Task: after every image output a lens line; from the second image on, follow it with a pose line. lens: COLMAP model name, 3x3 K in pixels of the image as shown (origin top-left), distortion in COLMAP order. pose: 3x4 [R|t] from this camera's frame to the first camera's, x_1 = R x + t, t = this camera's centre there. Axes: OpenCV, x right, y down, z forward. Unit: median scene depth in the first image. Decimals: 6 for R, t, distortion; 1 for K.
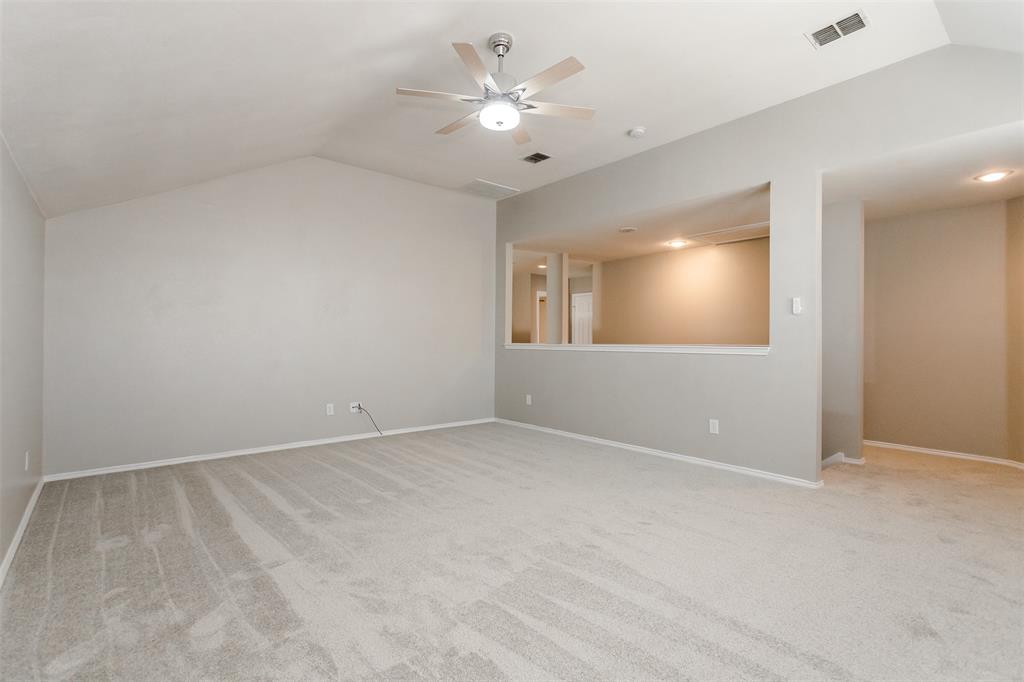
lens RADIAL K [[489.6, 0, 511.7], [0, 489.6, 338.5], [0, 0, 1]] dist [-0.001954, 0.003762]
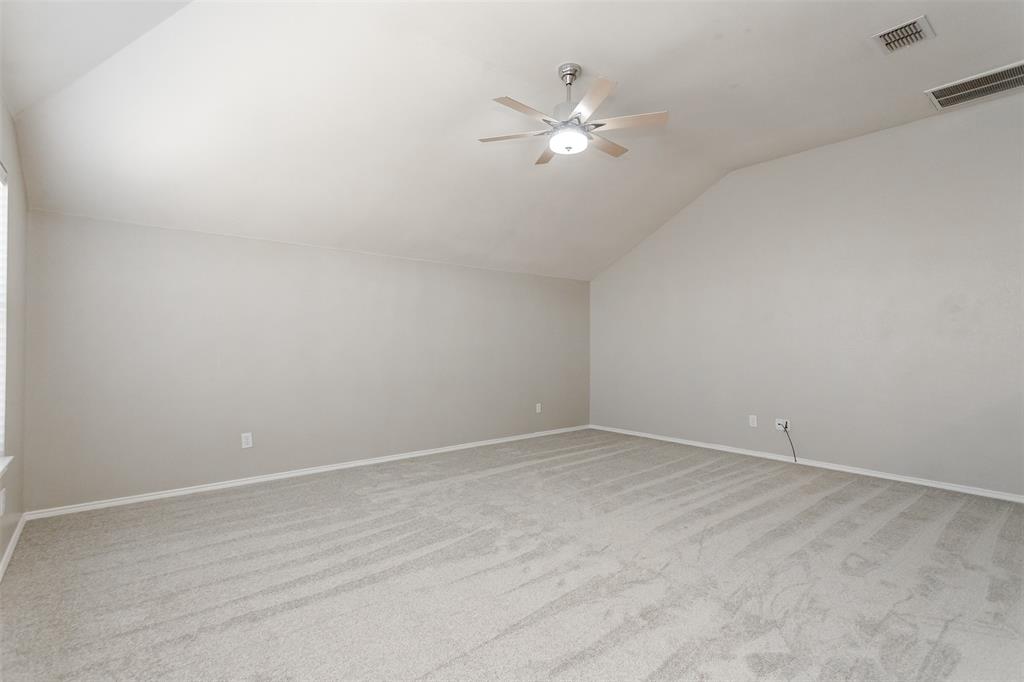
lens RADIAL K [[489.6, 0, 511.4], [0, 489.6, 344.1], [0, 0, 1]] dist [-0.001954, 0.003762]
pose [[-0.015244, -0.004653, -0.999873, 0.931063], [-0.000591, 0.999989, -0.004644, -0.004837], [0.999884, 0.000520, -0.015247, 0.817871]]
